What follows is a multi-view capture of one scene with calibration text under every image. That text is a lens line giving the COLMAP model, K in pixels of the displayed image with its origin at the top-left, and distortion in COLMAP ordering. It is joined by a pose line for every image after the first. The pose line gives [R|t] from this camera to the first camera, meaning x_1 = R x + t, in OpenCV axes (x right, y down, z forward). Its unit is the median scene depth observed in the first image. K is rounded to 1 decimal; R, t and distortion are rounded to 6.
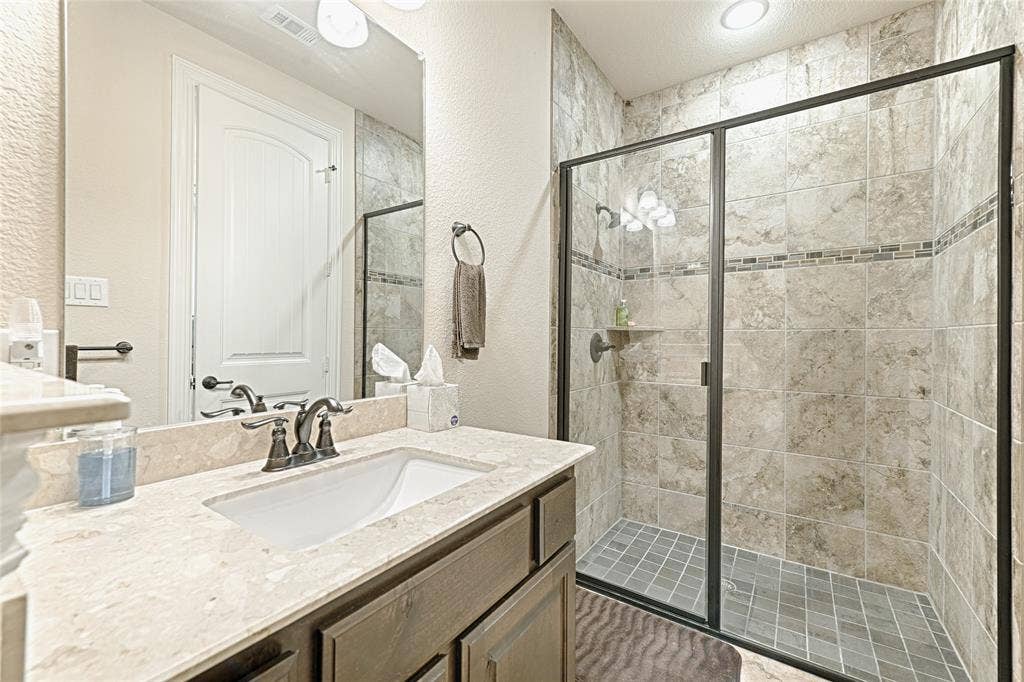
lens RADIAL K [[416.7, 0, 512.0], [0, 416.7, 341.0], [0, 0, 1]] dist [0.010270, -0.000155]
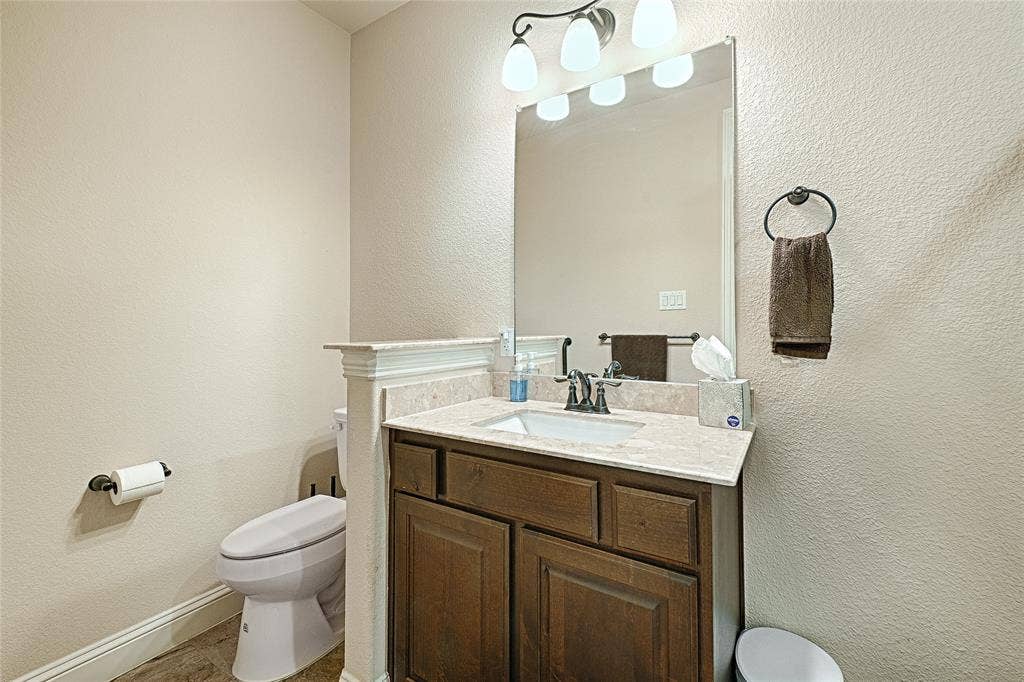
lens RADIAL K [[434.6, 0, 515.9], [0, 434.6, 327.4], [0, 0, 1]] dist [-0.021186, -0.000177]
pose [[0.038701, -0.007380, -0.999224, 0.791146], [-0.003317, 0.999966, -0.007514, -0.005435], [0.999245, 0.003606, 0.038676, 0.491486]]
